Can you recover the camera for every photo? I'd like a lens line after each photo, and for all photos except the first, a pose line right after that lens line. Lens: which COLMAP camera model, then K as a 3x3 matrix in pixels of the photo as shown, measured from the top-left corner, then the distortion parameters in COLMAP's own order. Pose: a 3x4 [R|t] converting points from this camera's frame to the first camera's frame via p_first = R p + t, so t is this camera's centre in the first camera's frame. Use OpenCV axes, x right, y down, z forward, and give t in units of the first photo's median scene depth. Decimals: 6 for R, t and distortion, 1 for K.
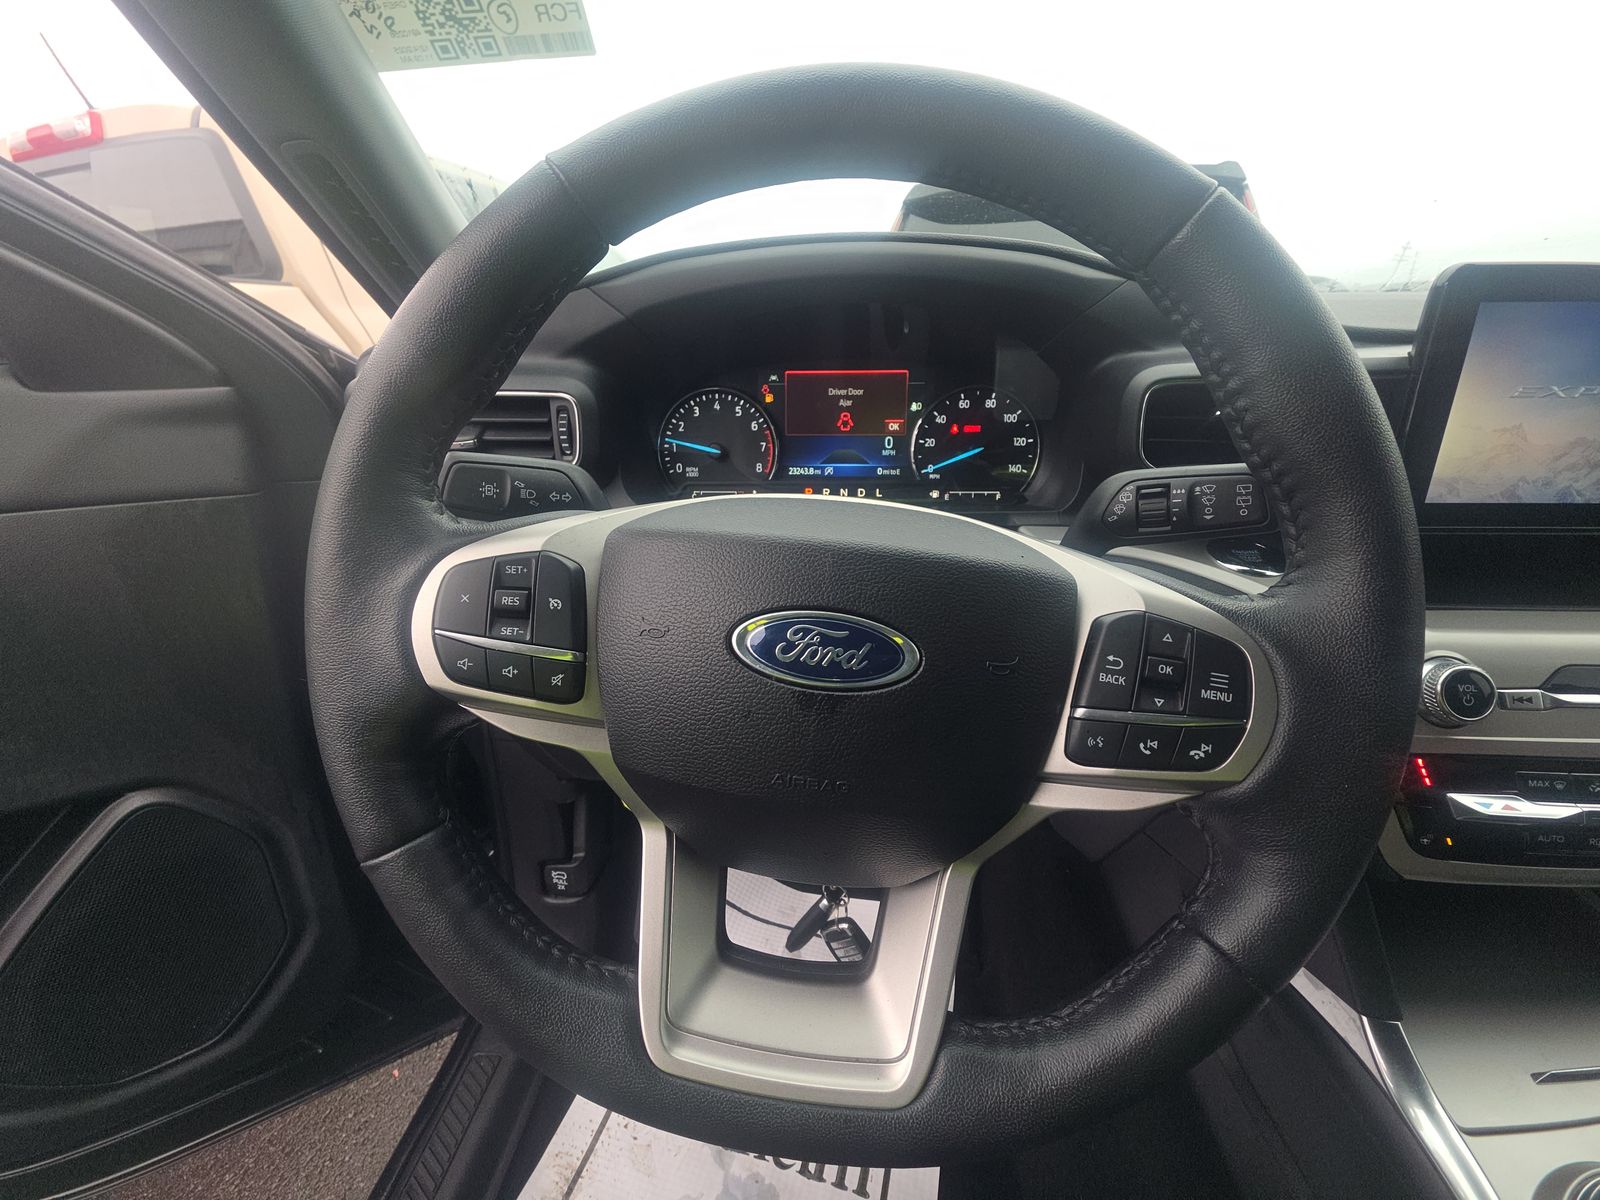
lens RADIAL K [[637.3, 0, 800.0], [0, 637.3, 600.0], [0, 0, 1]] dist [0.007145, -0.000073]
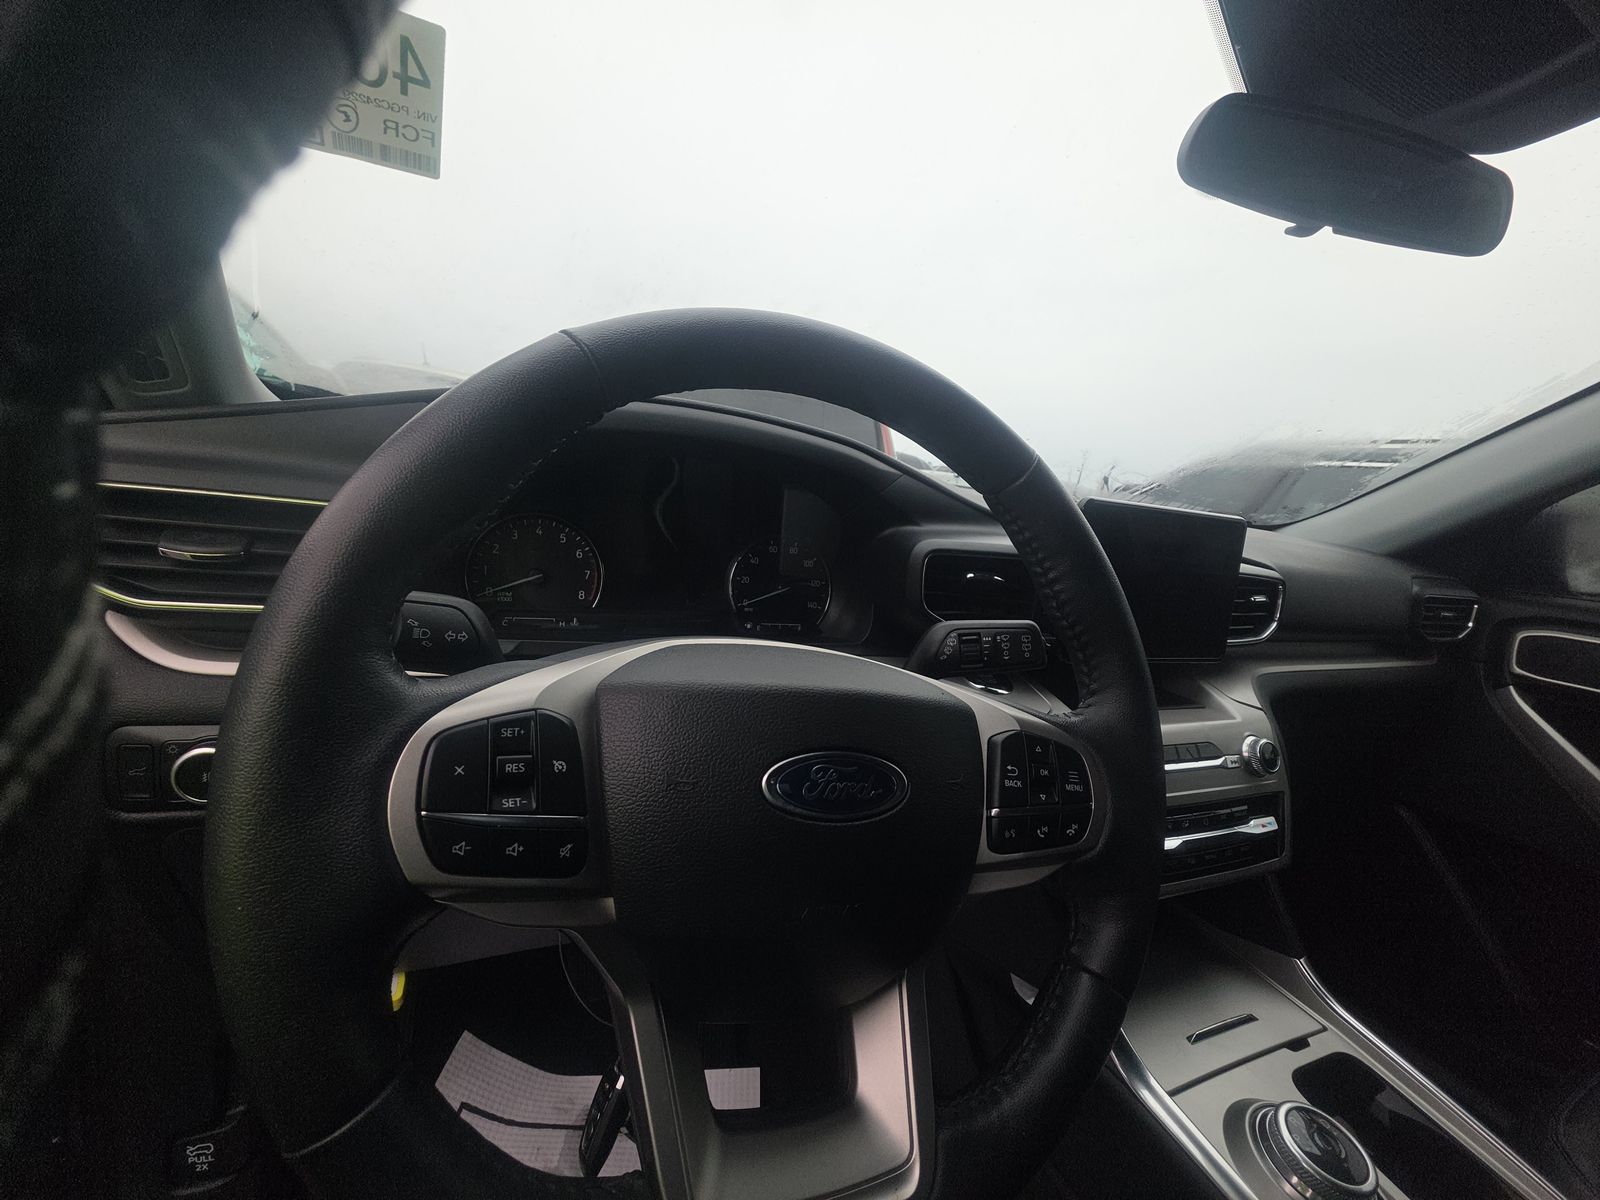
lens RADIAL K [[632.2, 0, 800.0], [0, 632.2, 600.0], [0, 0, 1]] dist [0.000761, -0.006484]
pose [[0.869617, 0.033597, 0.492582, -0.256765], [0.050779, 0.986305, -0.156919, -0.032163], [-0.491108, 0.161472, 0.856002, 0.006338]]
